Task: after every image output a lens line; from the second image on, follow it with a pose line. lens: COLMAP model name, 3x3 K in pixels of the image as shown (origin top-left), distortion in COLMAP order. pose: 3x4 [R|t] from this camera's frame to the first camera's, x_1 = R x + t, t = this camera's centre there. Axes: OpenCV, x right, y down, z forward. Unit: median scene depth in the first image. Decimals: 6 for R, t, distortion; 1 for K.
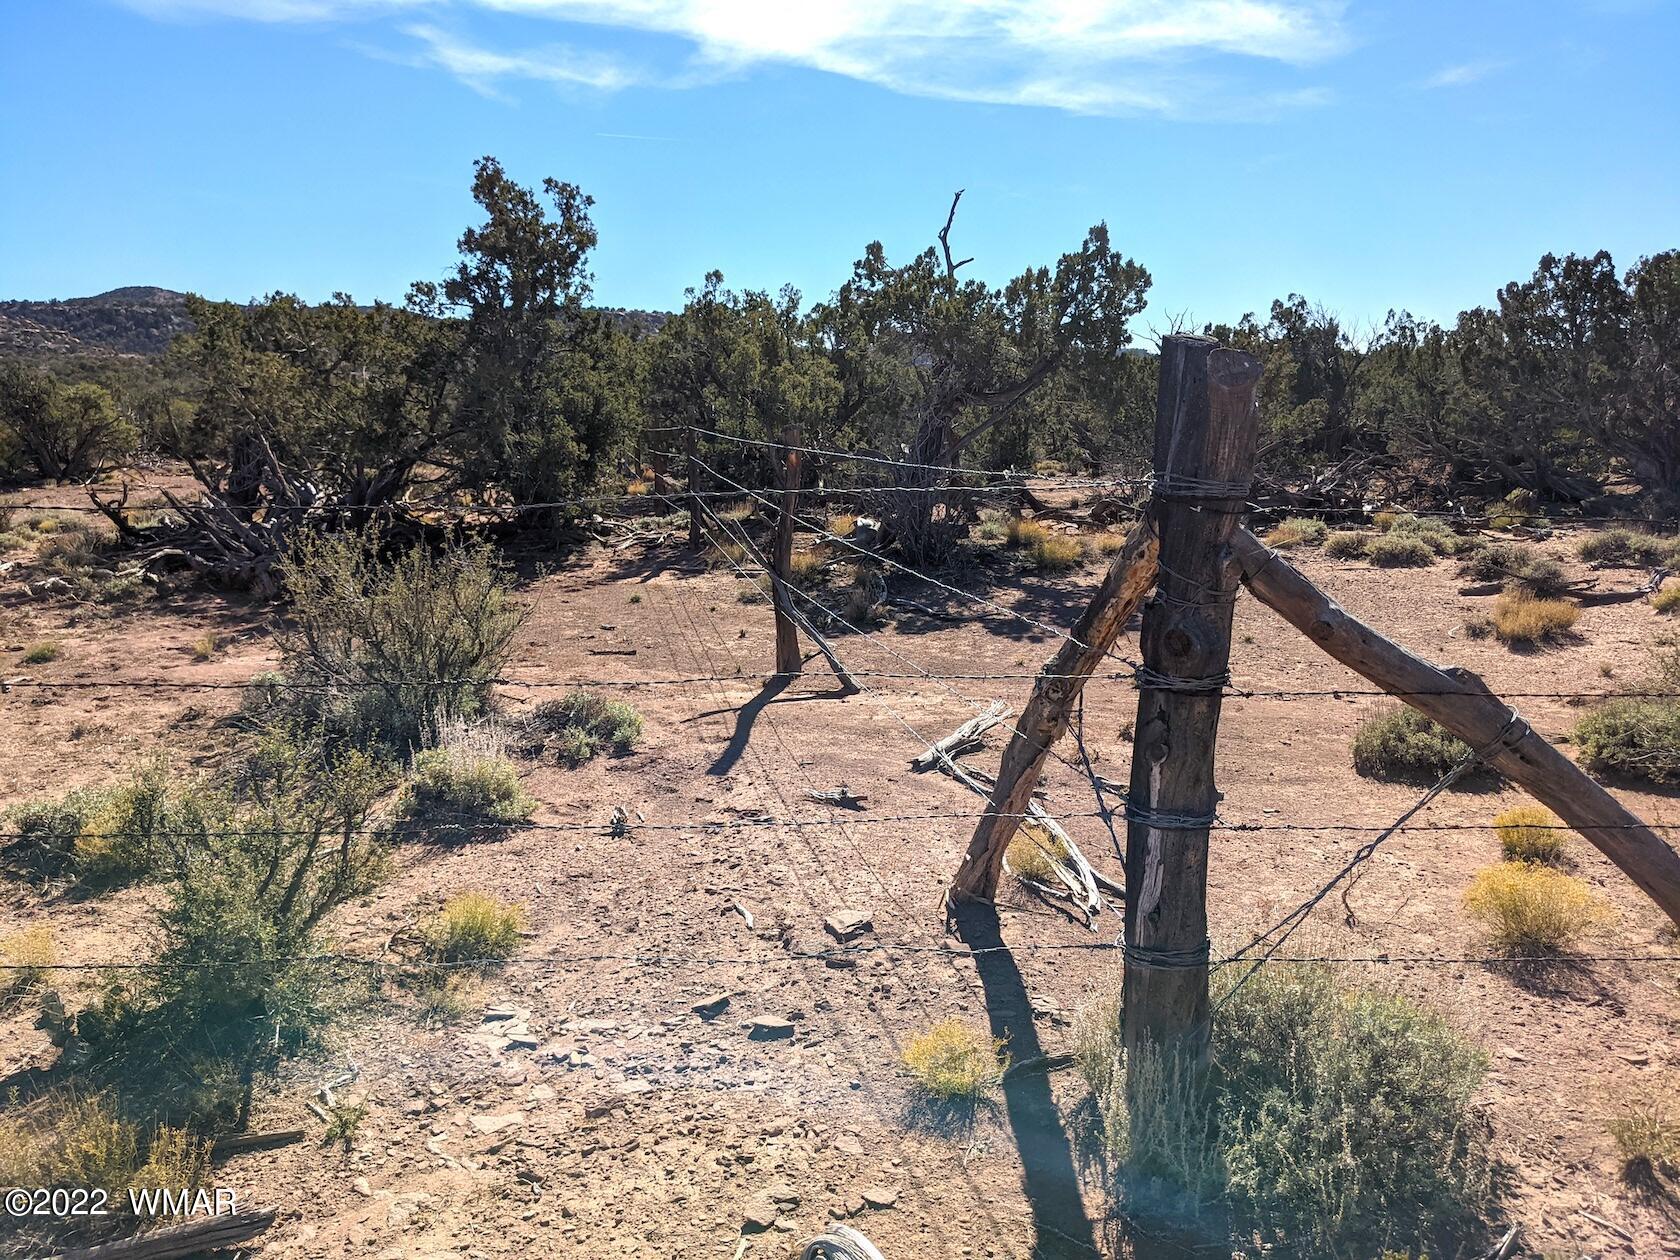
lens RADIAL K [[1332.9, 0, 845.4], [0, 1332.9, 612.2], [0, 0, 1]] dist [0.016557, -0.014374]
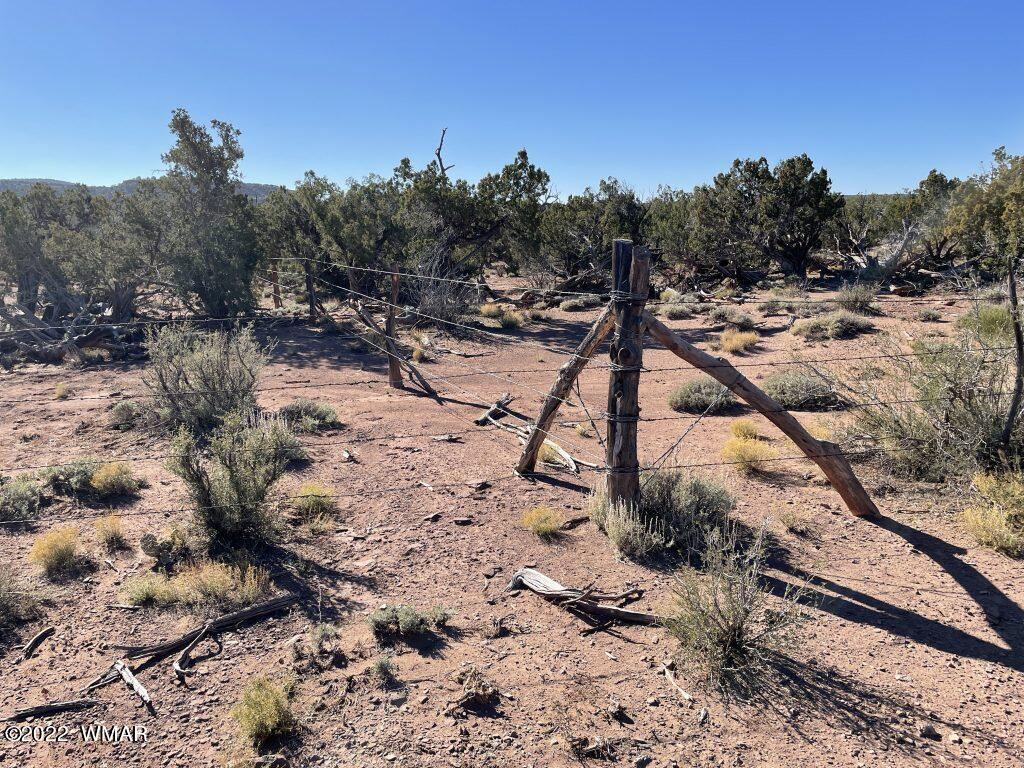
lens RADIAL K [[777.9, 0, 509.7], [0, 777.9, 365.2], [0, 0, 1]] dist [0.089420, -0.111690]
pose [[0.979978, -0.052908, 0.191946, -0.060168], [0.050672, 0.998578, 0.016542, 0.001949], [-0.192548, -0.006485, 0.981266, -0.108480]]
